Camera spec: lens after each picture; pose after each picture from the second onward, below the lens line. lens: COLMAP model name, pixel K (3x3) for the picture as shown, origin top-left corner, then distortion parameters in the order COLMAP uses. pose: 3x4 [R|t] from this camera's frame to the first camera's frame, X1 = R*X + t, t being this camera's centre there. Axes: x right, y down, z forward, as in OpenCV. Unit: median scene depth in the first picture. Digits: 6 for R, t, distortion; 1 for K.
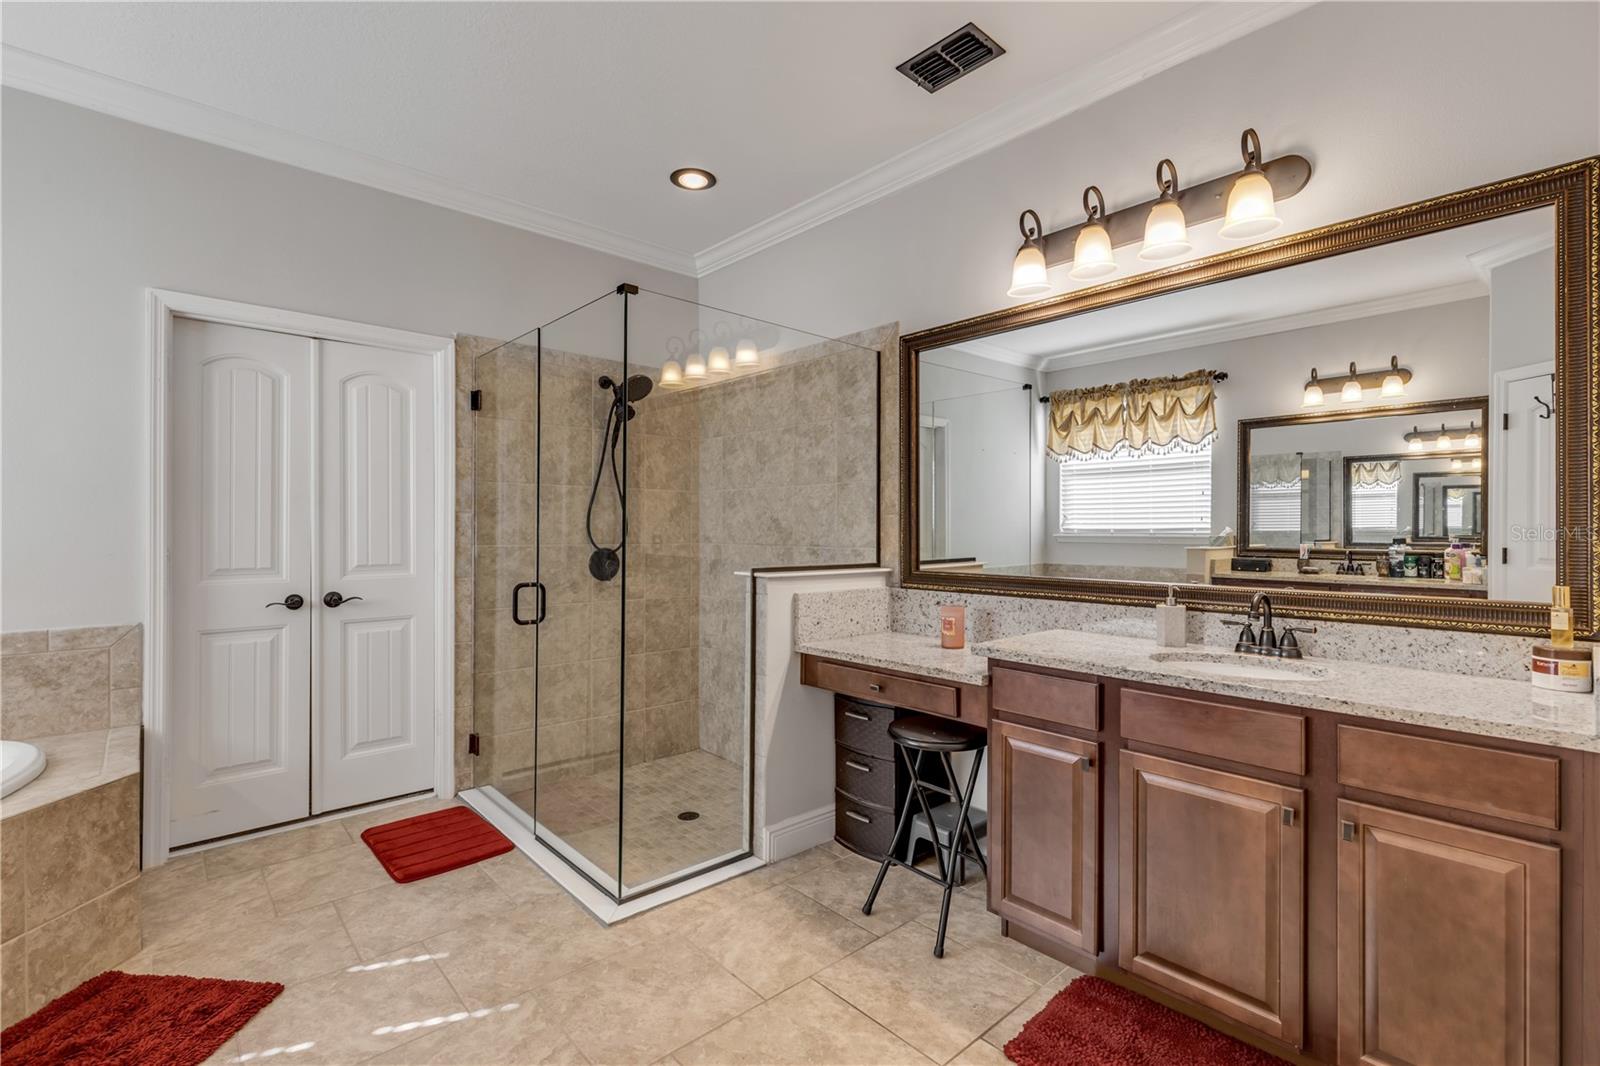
lens RADIAL K [[710.1, 0, 767.0], [0, 710.1, 527.8], [0, 0, 1]] dist [0.000940, 0.000019]
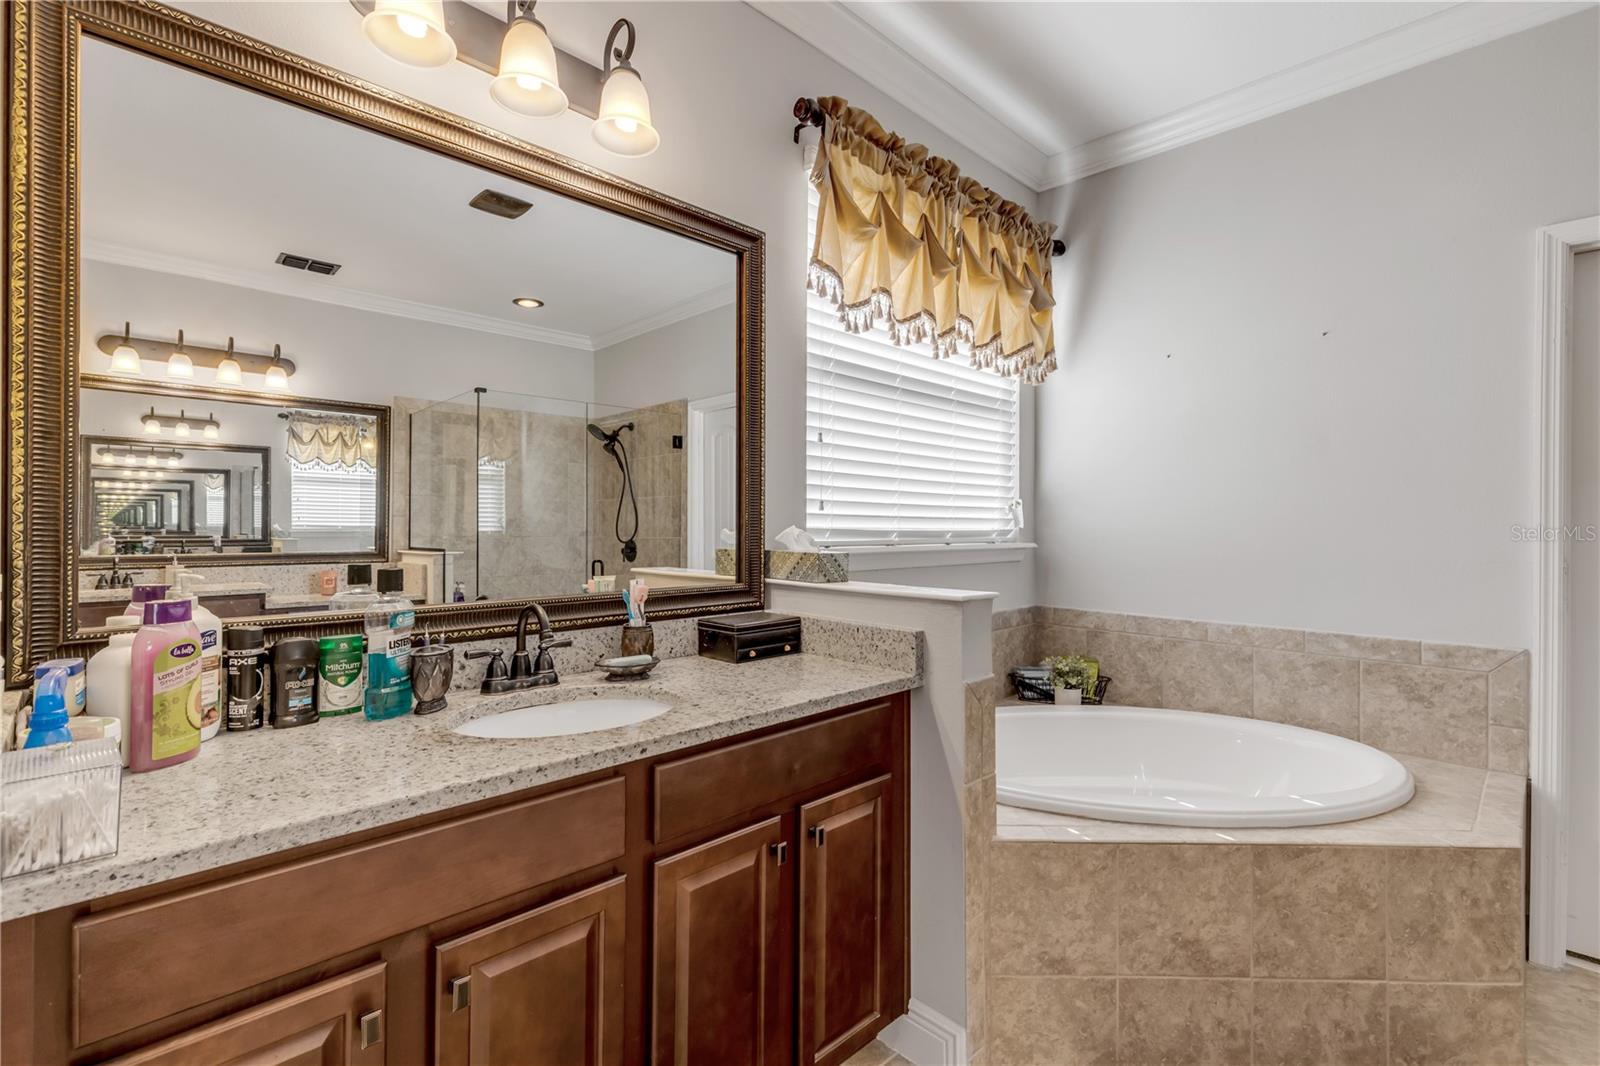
lens RADIAL K [[740.9, 0, 795.0], [0, 740.9, 522.8], [0, 0, 1]] dist [0.004952, -0.000373]
pose [[0.064219, -0.002401, -0.997933, -0.086304], [-0.007015, 0.999971, -0.002857, -0.001055], [0.997911, 0.007184, 0.064200, 0.108378]]
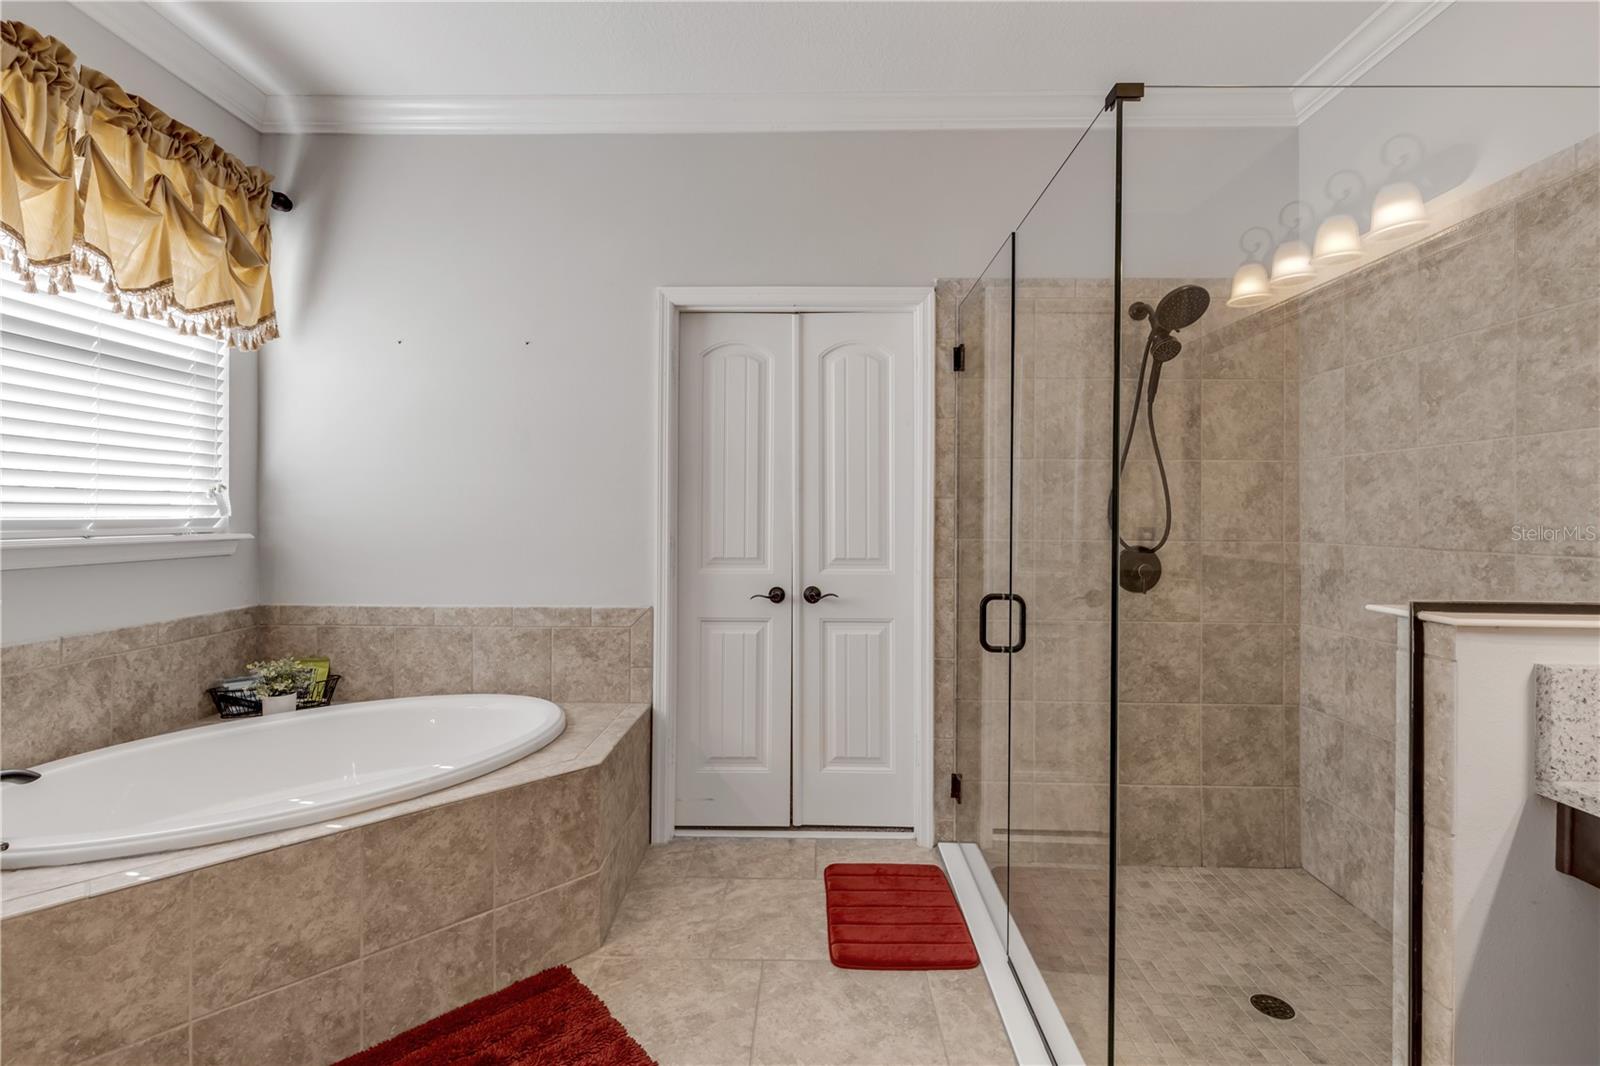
lens RADIAL K [[746.8, 0, 783.0], [0, 746.8, 510.8], [0, 0, 1]] dist [0.004610, -0.001185]
pose [[0.755162, -0.002997, -0.655531, -0.008204], [-0.002209, 0.999972, -0.007117, -0.000555], [0.655535, 0.006823, 0.755134, 0.260119]]
